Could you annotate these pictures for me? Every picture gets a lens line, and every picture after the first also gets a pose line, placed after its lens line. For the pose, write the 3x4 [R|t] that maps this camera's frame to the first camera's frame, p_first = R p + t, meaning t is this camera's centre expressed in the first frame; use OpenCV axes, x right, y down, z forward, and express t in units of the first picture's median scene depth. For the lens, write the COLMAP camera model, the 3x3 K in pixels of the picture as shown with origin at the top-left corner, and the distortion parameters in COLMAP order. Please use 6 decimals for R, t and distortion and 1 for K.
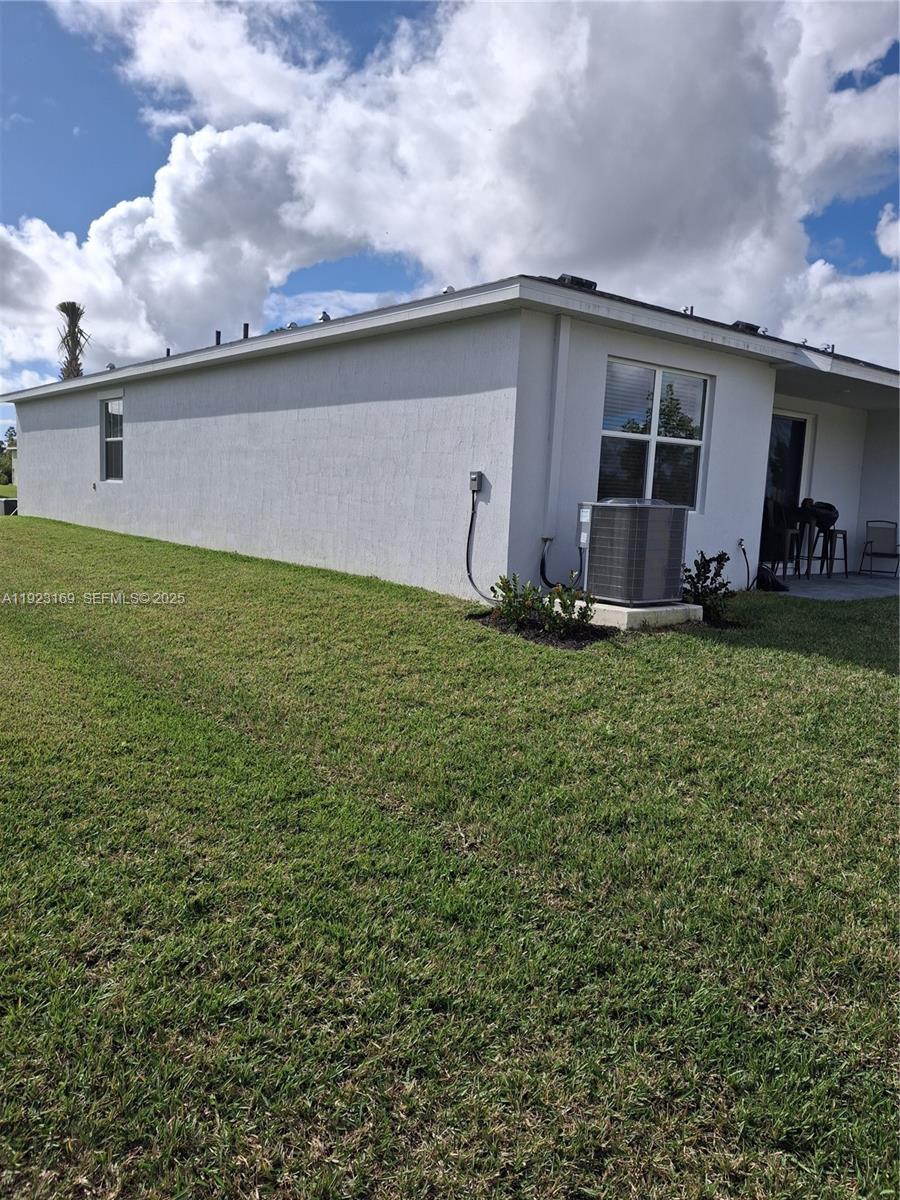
lens RADIAL K [[885.7, 0, 448.2], [0, 885.7, 596.3], [0, 0, 1]] dist [0.003257, 0.002145]
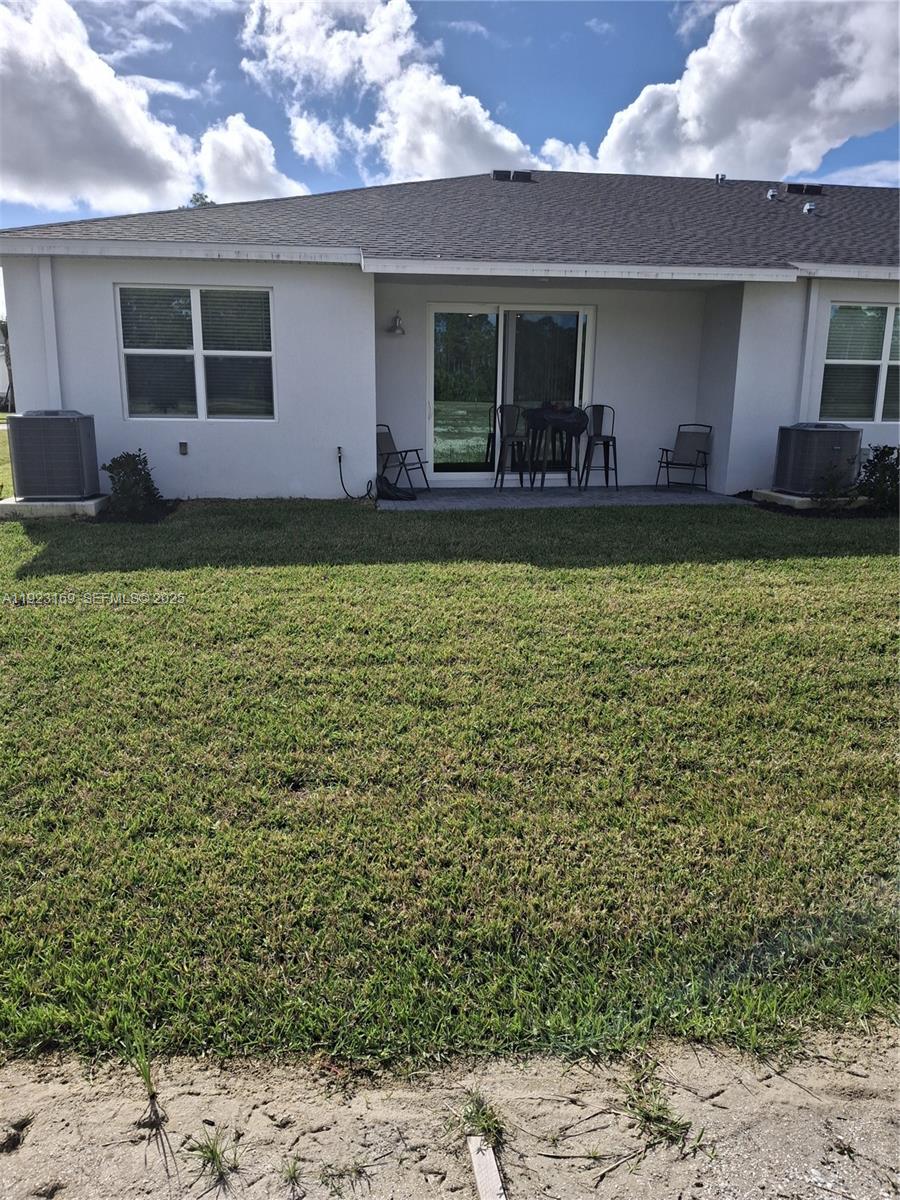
lens RADIAL K [[885.7, 0, 447.3], [0, 885.7, 605.0], [0, 0, 1]] dist [0.003257, 0.002145]
pose [[0.818388, 0.115118, -0.563018, 0.857765], [-0.049757, 0.990246, 0.130146, -0.018065], [0.572509, -0.078496, 0.816133, 0.180466]]
